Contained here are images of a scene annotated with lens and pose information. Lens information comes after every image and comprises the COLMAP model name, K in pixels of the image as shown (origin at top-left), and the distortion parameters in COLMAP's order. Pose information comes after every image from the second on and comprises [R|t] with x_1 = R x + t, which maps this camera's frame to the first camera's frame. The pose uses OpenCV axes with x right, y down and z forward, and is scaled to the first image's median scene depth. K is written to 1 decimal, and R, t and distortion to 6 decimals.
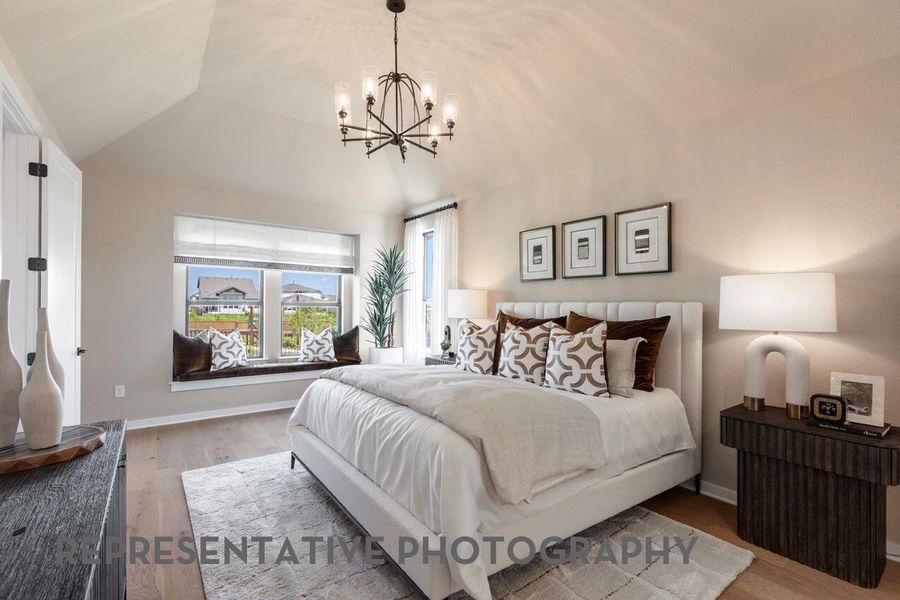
lens RADIAL K [[408.4, 0, 453.6], [0, 408.4, 304.8], [0, 0, 1]] dist [0.010577, -0.000455]
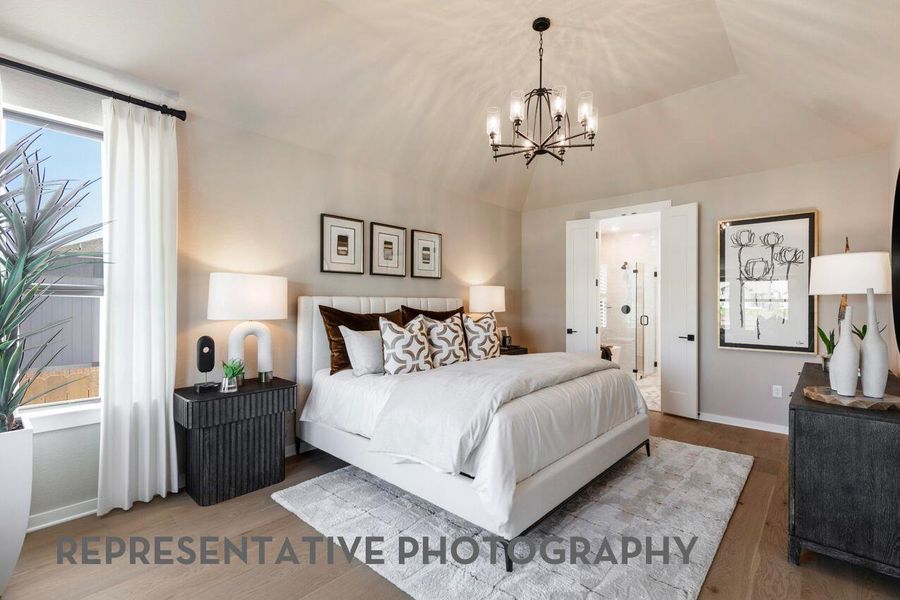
lens RADIAL K [[408.4, 0, 443.8], [0, 408.4, 301.7], [0, 0, 1]] dist [0.010577, -0.000455]
pose [[-0.193835, -0.014988, 0.980920, -0.853476], [-0.012948, 0.999835, 0.012718, -0.009767], [-0.980949, -0.010235, -0.193997, 1.074756]]
